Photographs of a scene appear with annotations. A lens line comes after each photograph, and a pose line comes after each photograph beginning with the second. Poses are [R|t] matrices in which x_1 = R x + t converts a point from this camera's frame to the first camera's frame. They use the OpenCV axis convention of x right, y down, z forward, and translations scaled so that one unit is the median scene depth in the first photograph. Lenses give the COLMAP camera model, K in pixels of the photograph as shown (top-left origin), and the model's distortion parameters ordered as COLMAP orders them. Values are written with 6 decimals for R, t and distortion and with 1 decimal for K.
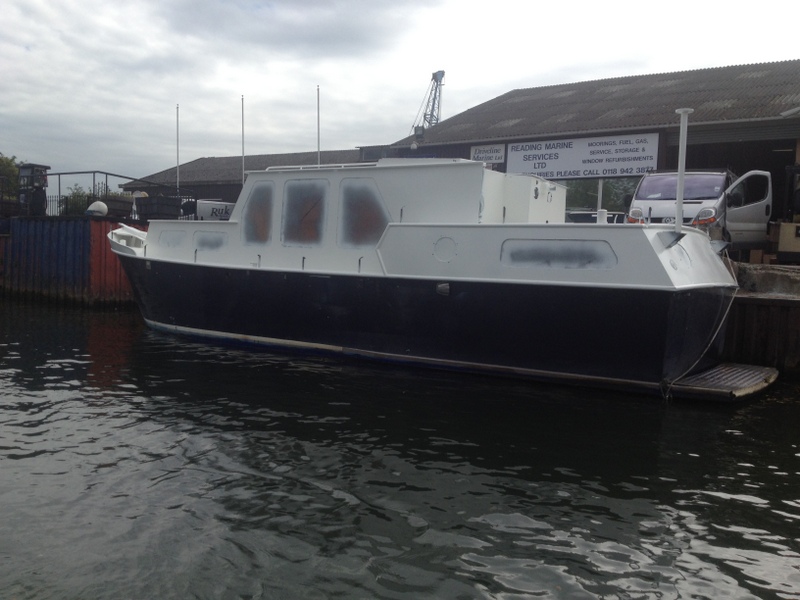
lens RADIAL K [[792.3, 0, 398.7], [0, 792.3, 341.8], [0, 0, 1]] dist [0.091957, -0.154871]
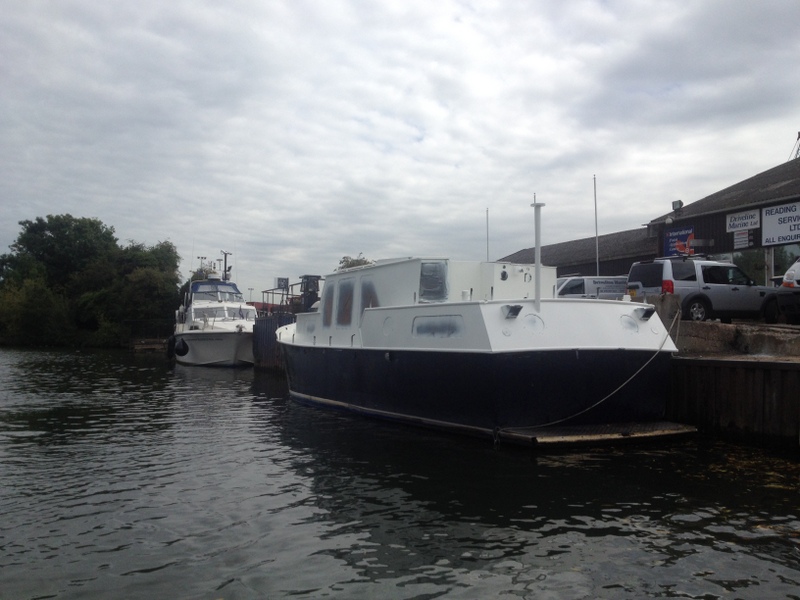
lens RADIAL K [[792.3, 0, 398.7], [0, 792.3, 341.8], [0, 0, 1]] dist [0.091957, -0.154871]
pose [[0.854790, -0.035747, -0.517742, 0.262178], [-0.016571, 0.995236, -0.096073, 0.011547], [0.518710, 0.090702, 0.850125, -0.033223]]
